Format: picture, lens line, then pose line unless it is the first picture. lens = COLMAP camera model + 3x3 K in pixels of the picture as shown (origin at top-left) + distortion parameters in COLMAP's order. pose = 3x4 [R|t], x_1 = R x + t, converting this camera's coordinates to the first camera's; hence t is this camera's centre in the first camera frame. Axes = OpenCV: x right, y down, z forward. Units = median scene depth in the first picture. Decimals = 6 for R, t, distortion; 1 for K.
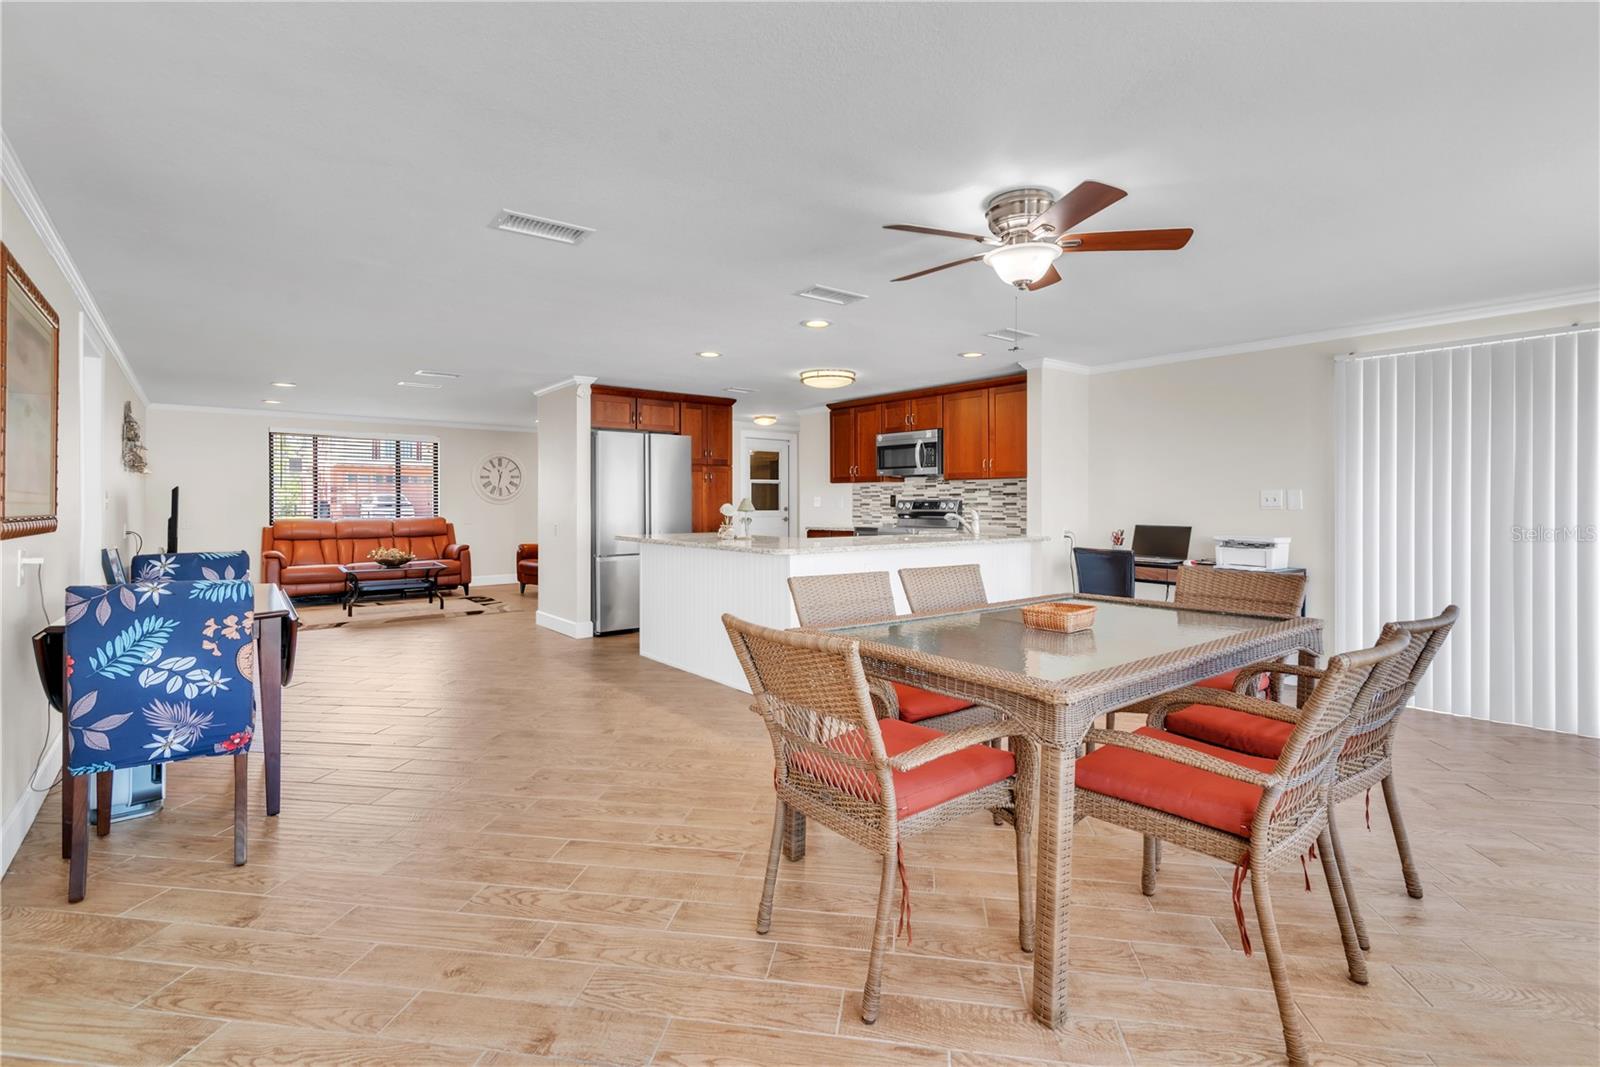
lens RADIAL K [[741.7, 0, 797.8], [0, 741.7, 513.1], [0, 0, 1]] dist [0.007209, 0.000102]
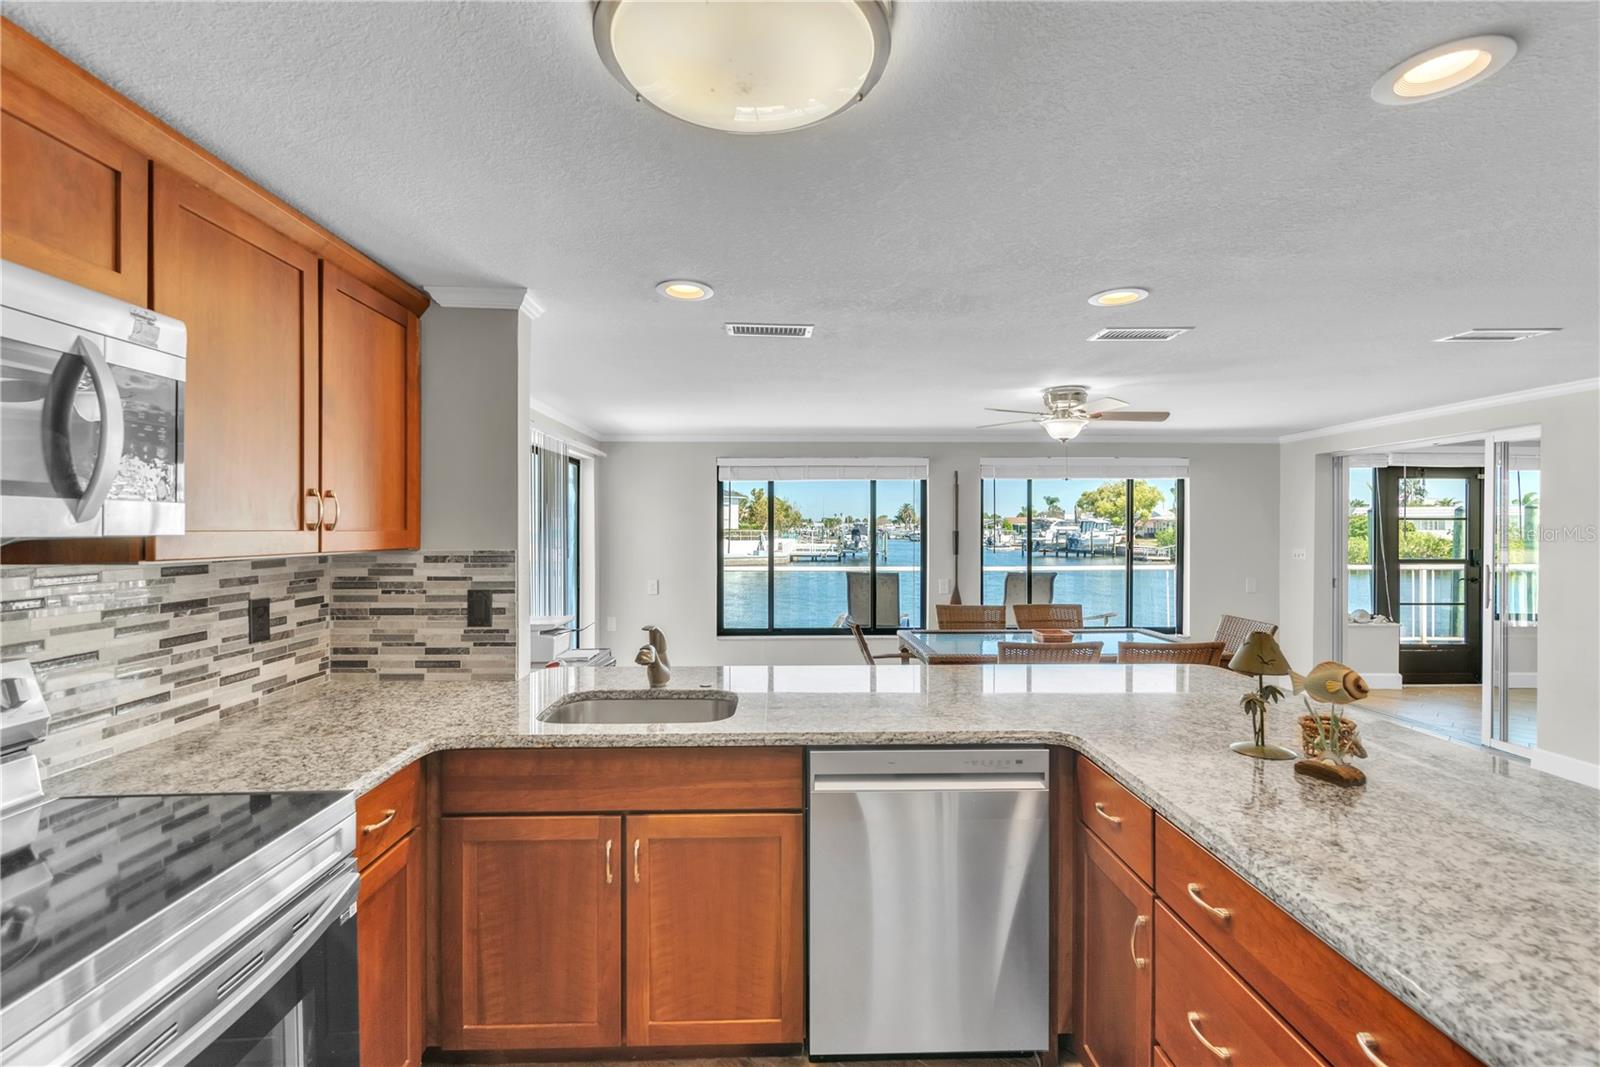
lens RADIAL K [[725.5, 0, 798.5], [0, 725.5, 530.3], [0, 0, 1]] dist [0.003571, -0.000546]
pose [[-0.802425, -0.002639, 0.596748, -0.071351], [0.008000, 0.999853, 0.015178, -0.053168], [-0.596700, 0.016953, -0.802286, 1.004276]]
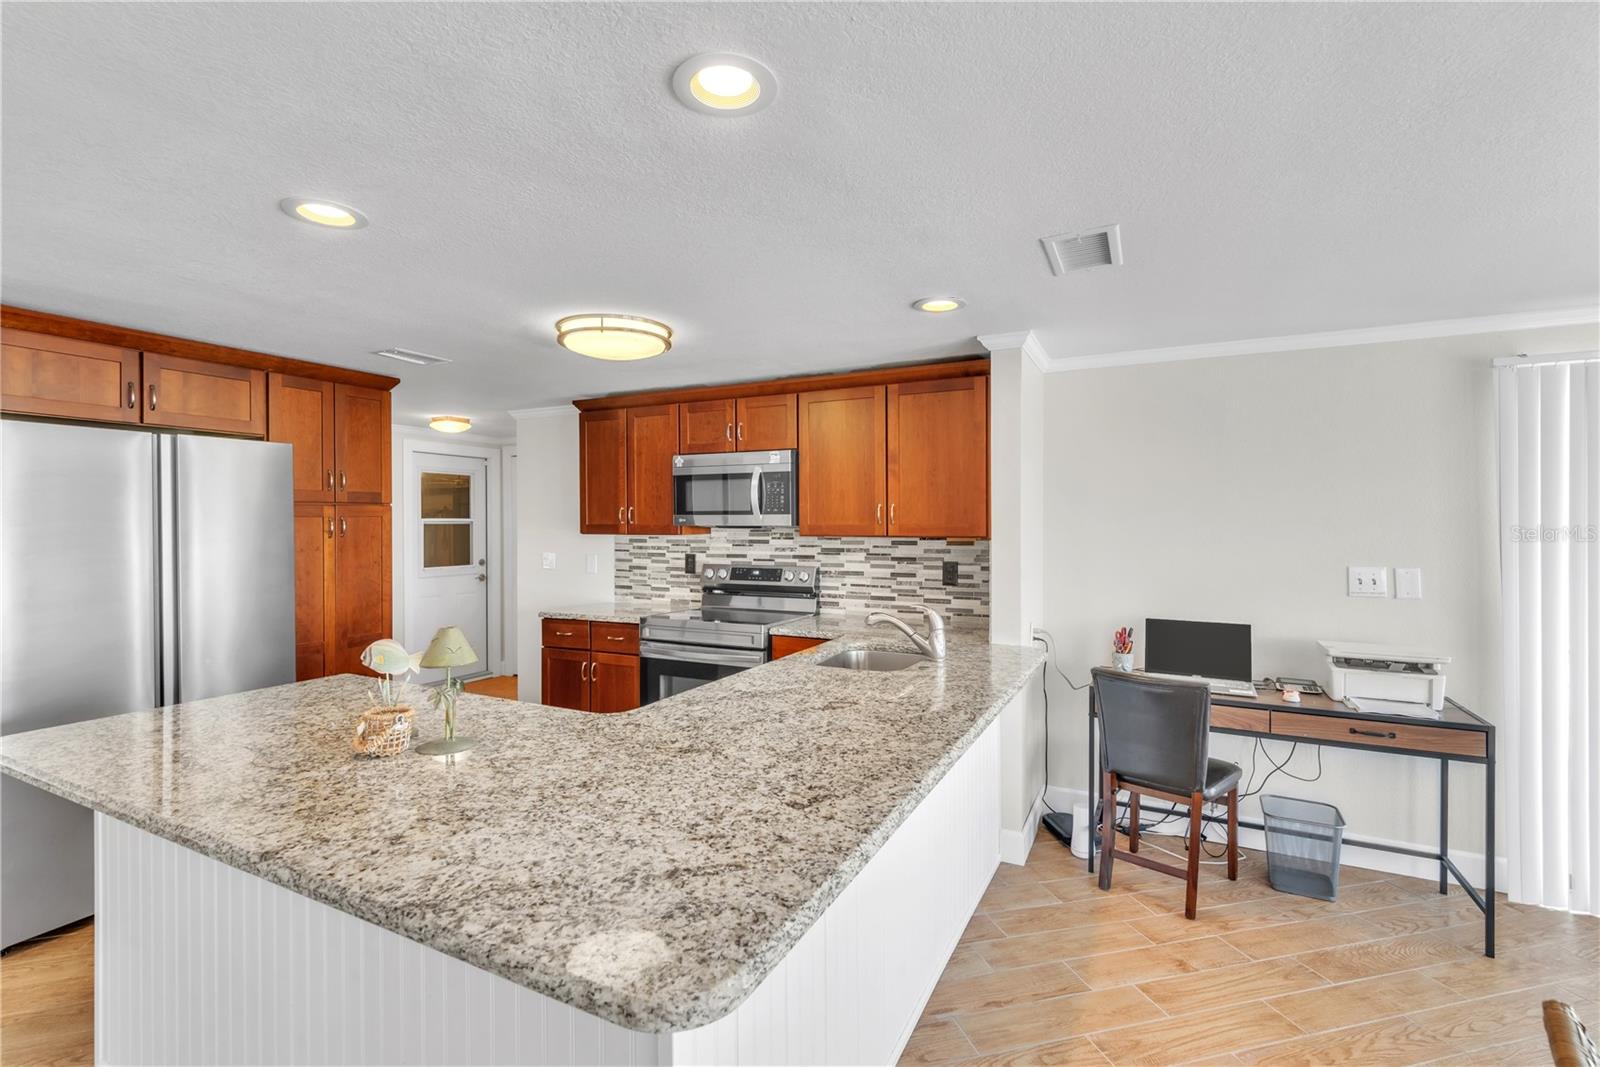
lens RADIAL K [[725.5, 0, 798.5], [0, 725.5, 530.3], [0, 0, 1]] dist [0.003571, -0.000546]
pose [[0.908886, -0.006470, 0.416995, -0.044606], [0.008445, 0.999960, -0.002891, -0.045209], [-0.416959, 0.006149, 0.908904, 0.447581]]
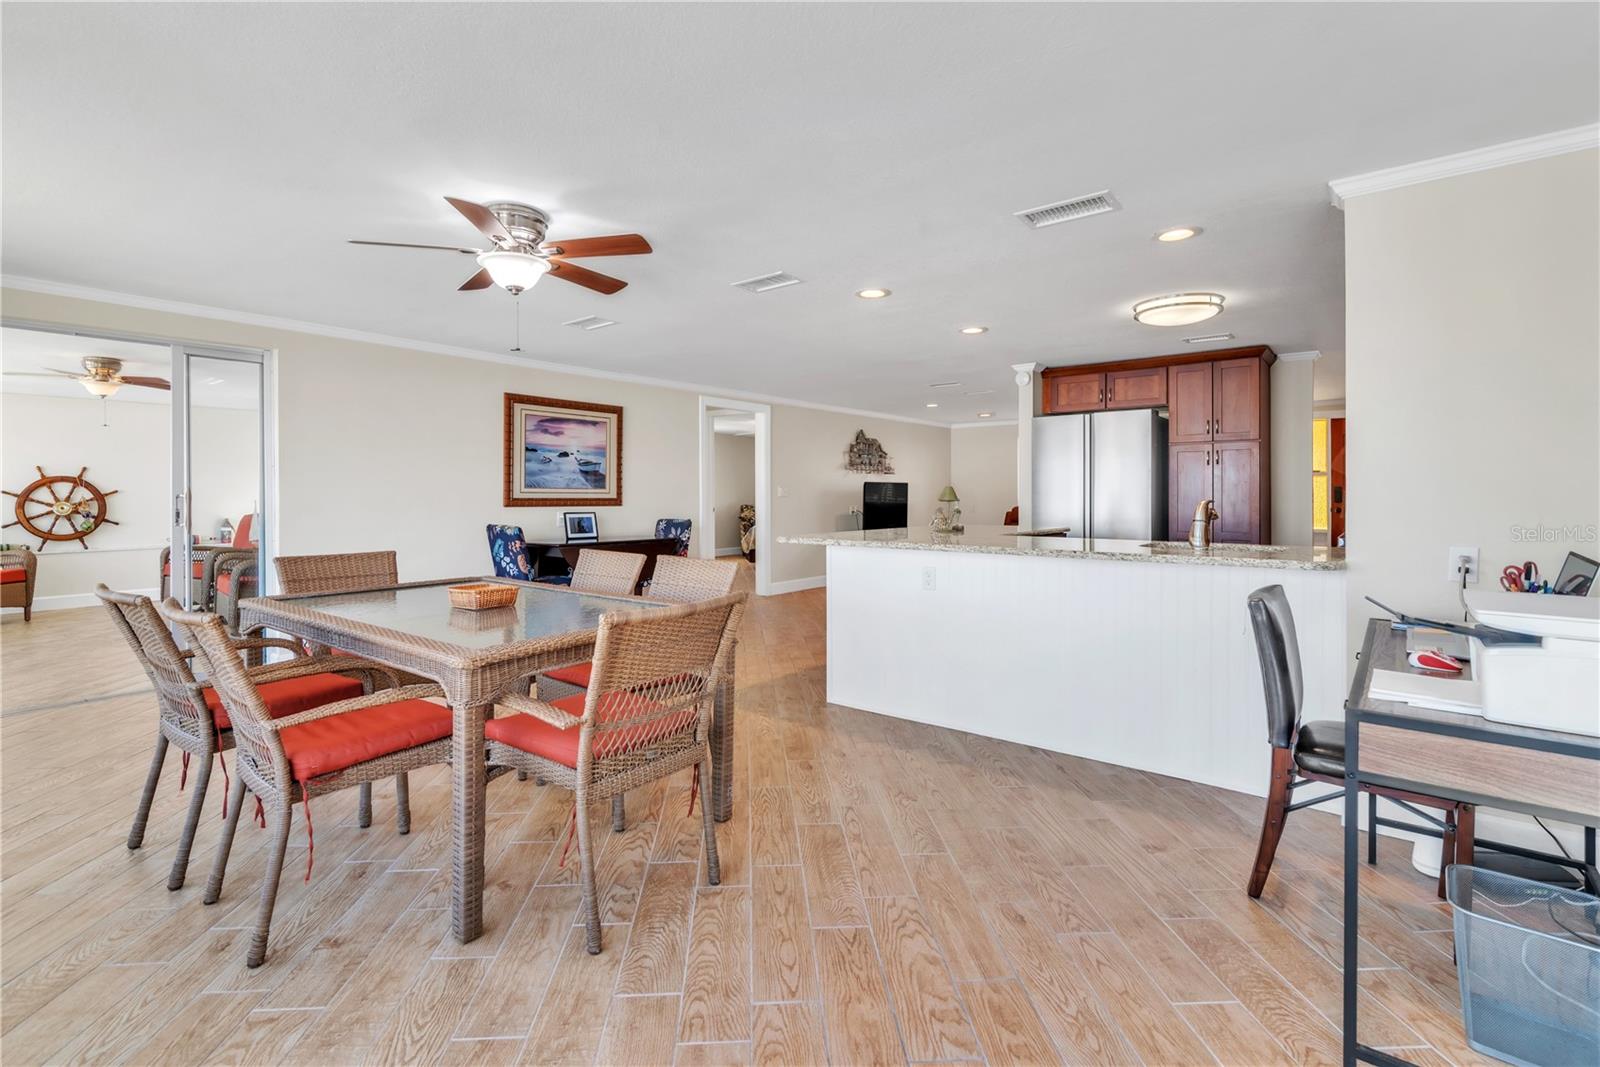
lens RADIAL K [[767.4, 0, 777.3], [0, 767.4, 496.1], [0, 0, 1]] dist [0.001440, 0.000025]
pose [[0.215240, 0.004423, -0.976551, 0.576443], [-0.014277, 0.999897, 0.001382, -0.005959], [0.976457, 0.013644, 0.215281, 0.428840]]
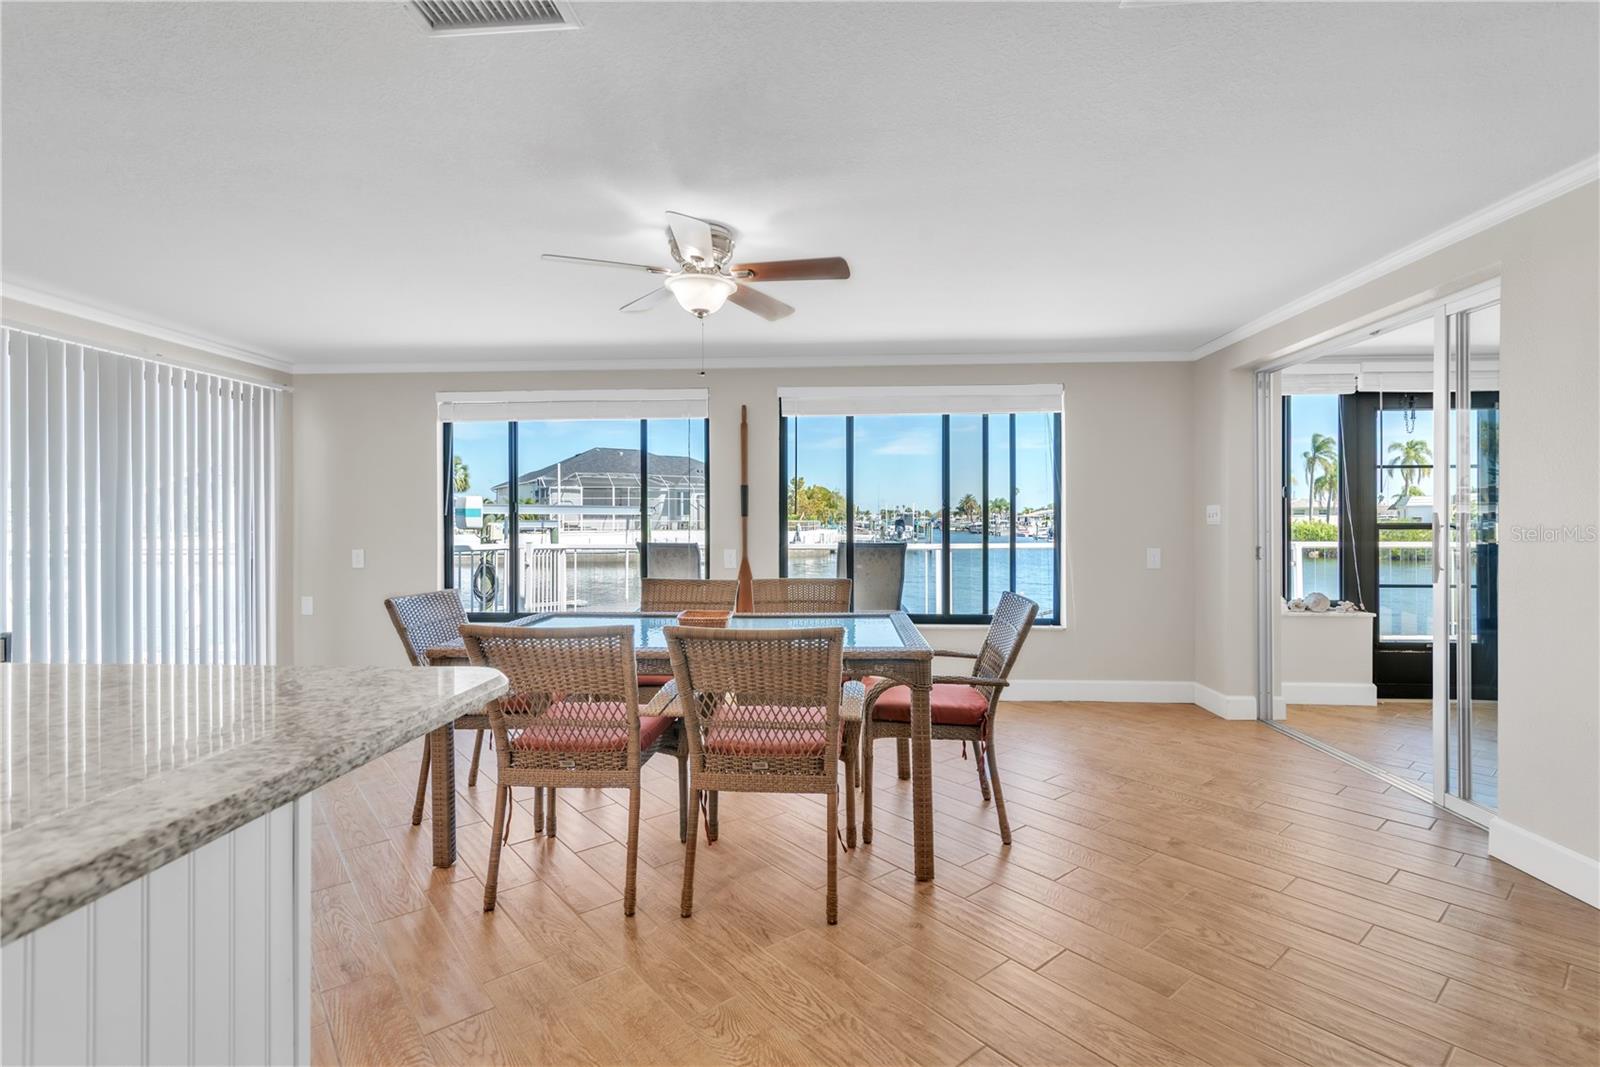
lens RADIAL K [[741.7, 0, 797.8], [0, 741.7, 513.1], [0, 0, 1]] dist [0.007209, 0.000102]
pose [[-0.748650, 0.007732, 0.662920, -0.189910], [0.010972, 0.999940, 0.000728, -0.010107], [-0.662874, 0.007818, -0.748690, 0.646138]]
